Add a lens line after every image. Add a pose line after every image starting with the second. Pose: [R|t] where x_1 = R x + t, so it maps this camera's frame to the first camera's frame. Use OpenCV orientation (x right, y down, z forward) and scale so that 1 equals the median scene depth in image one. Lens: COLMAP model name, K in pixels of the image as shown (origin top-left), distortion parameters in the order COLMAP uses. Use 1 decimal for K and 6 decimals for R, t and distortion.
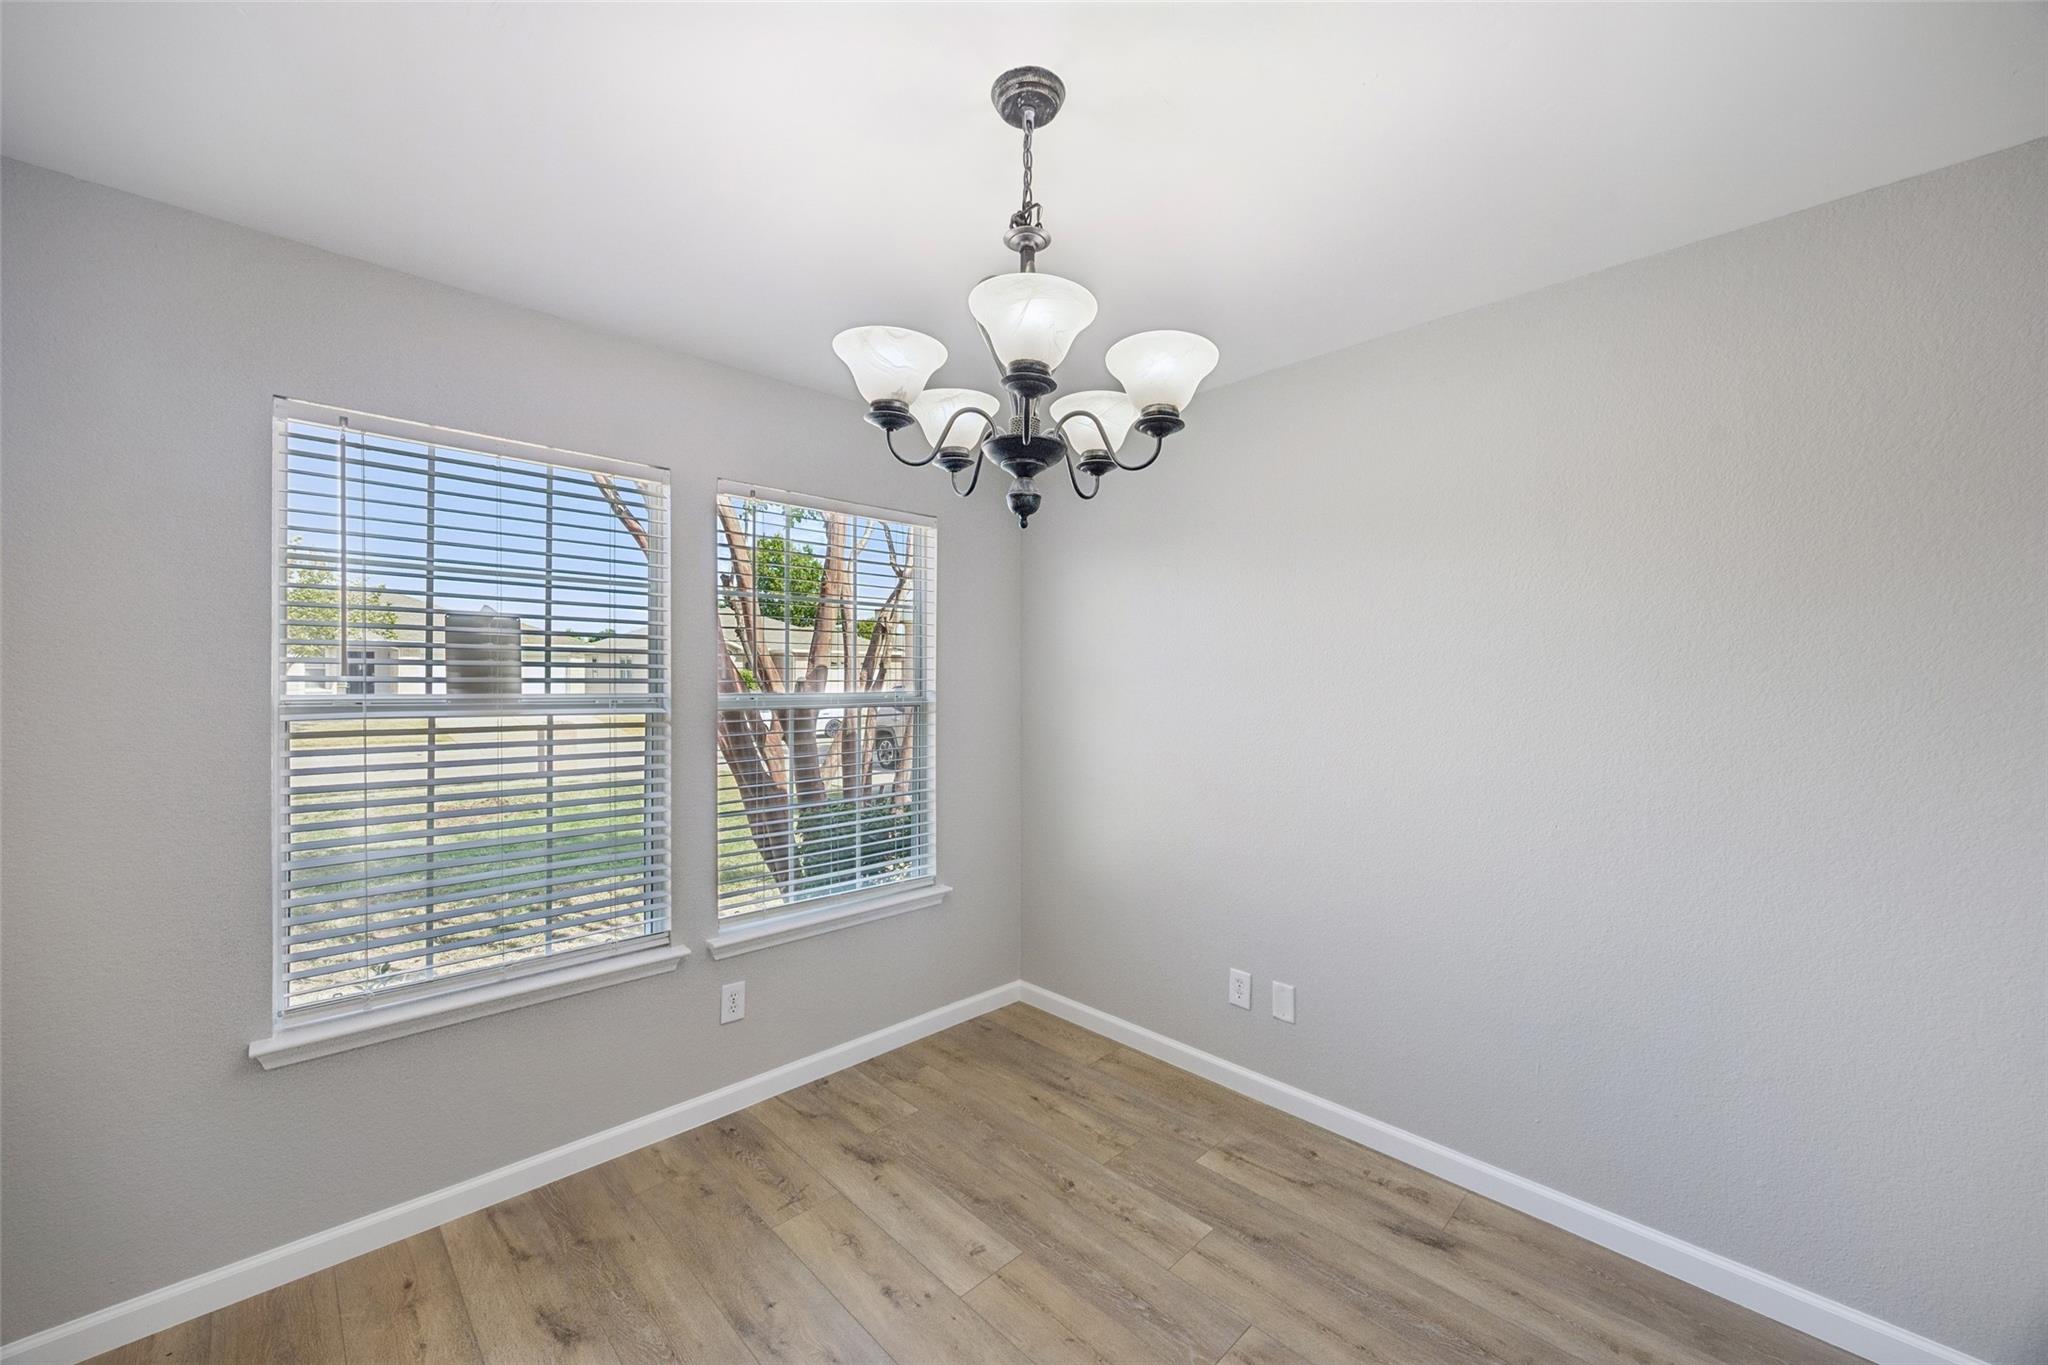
lens RADIAL K [[795.0, 0, 1024.0], [0, 795.0, 681.9], [0, 0, 1]] dist [0.000866, 0.000482]
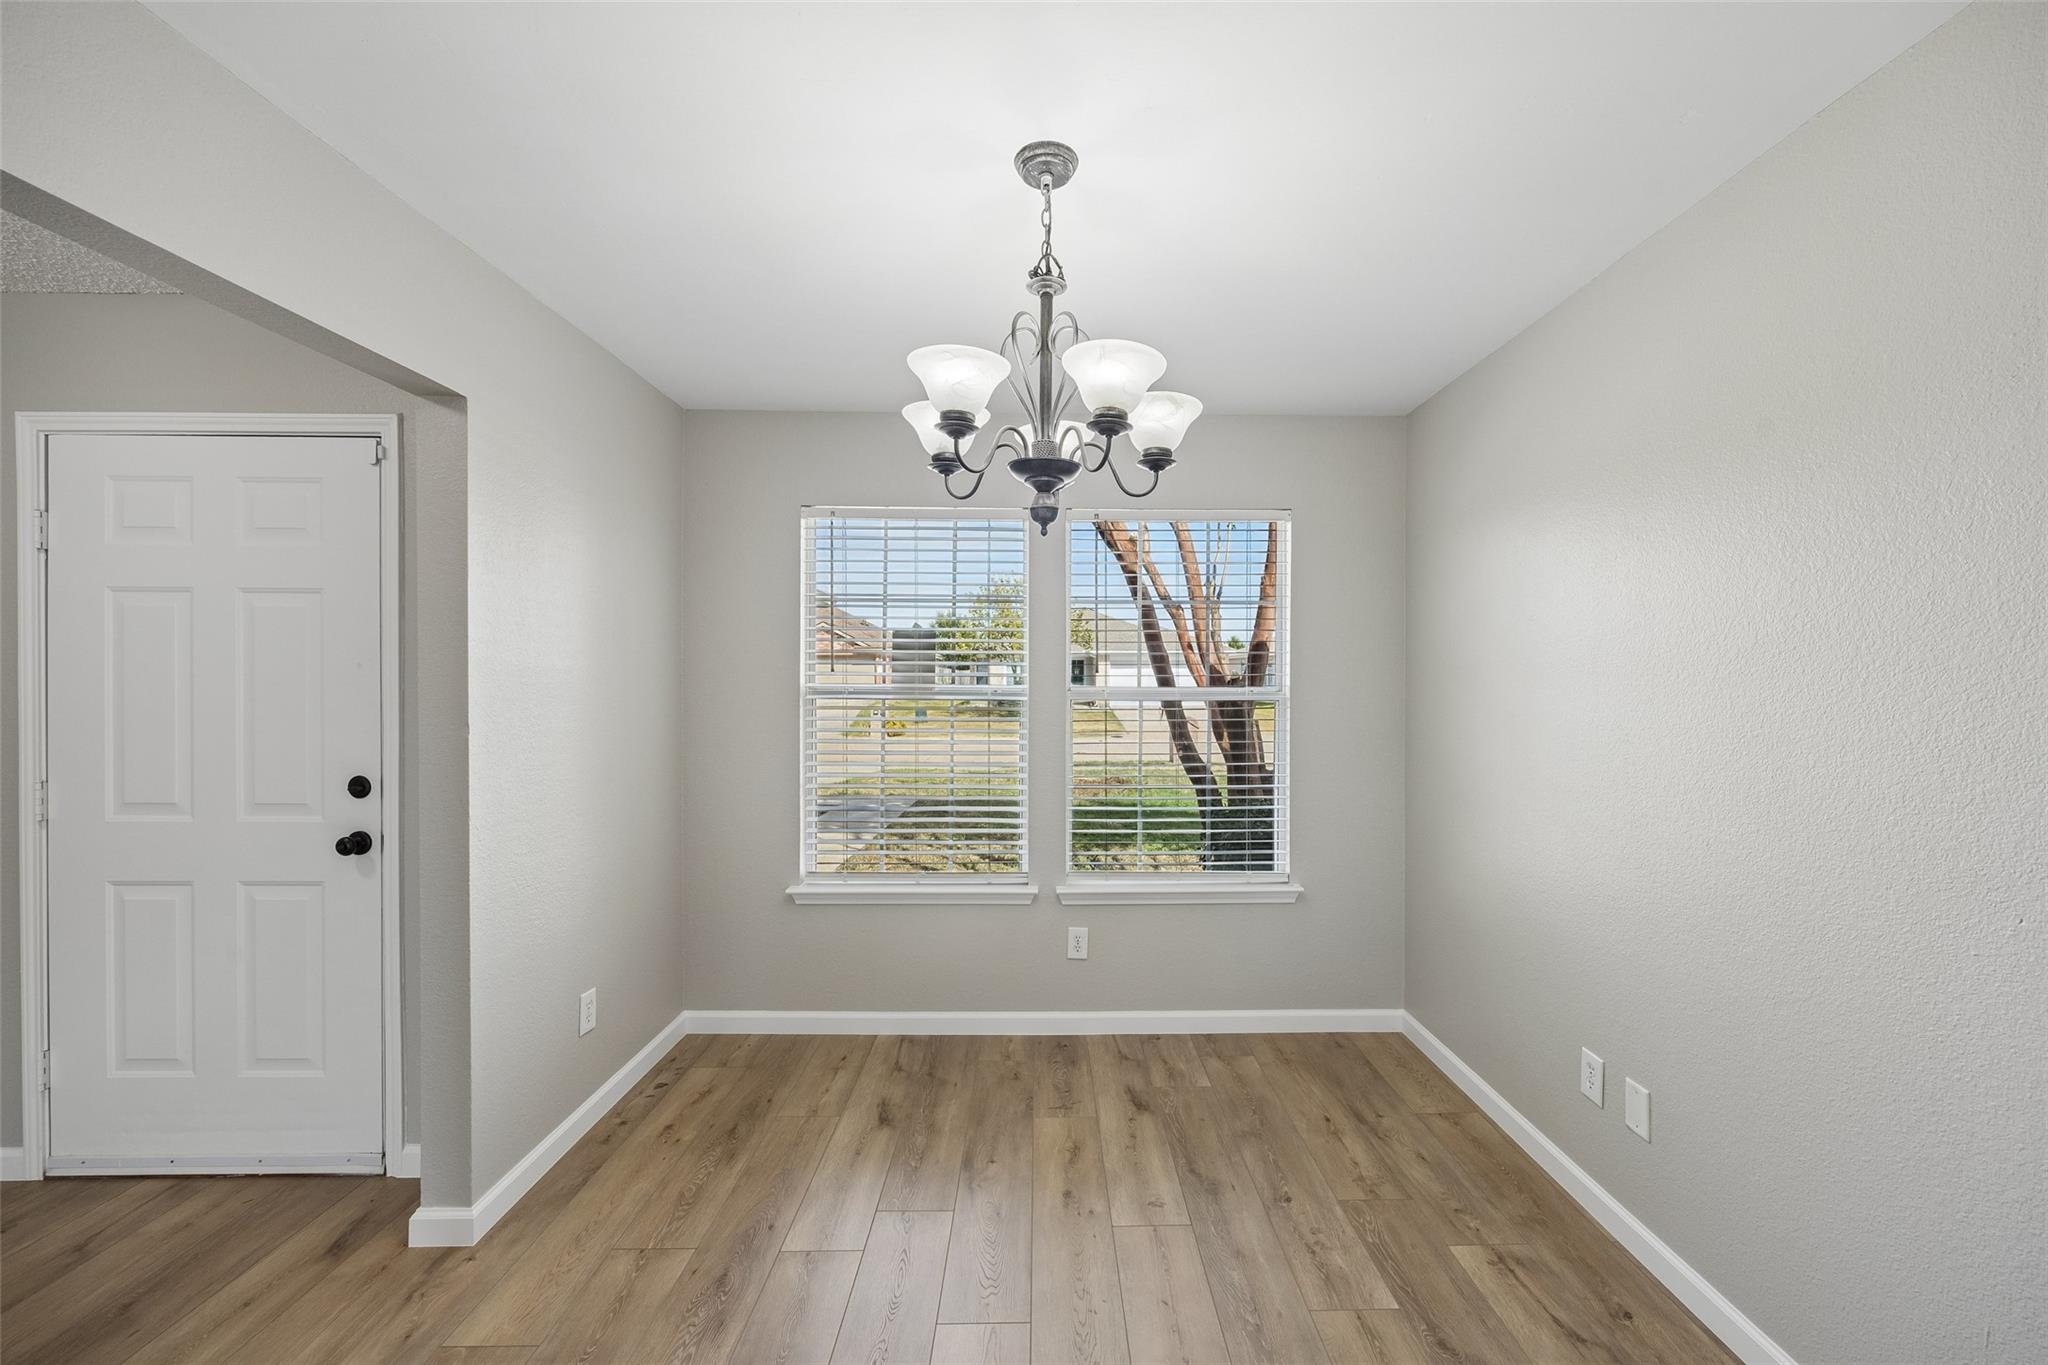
lens RADIAL K [[795.0, 0, 1027.2], [0, 795.0, 682.0], [0, 0, 1]] dist [0.000866, 0.000482]
pose [[0.725988, 0.000563, -0.687707, 0.474632], [-0.002998, 0.999993, -0.002346, 0.013591], [0.687701, 0.003765, 0.725984, 0.087544]]
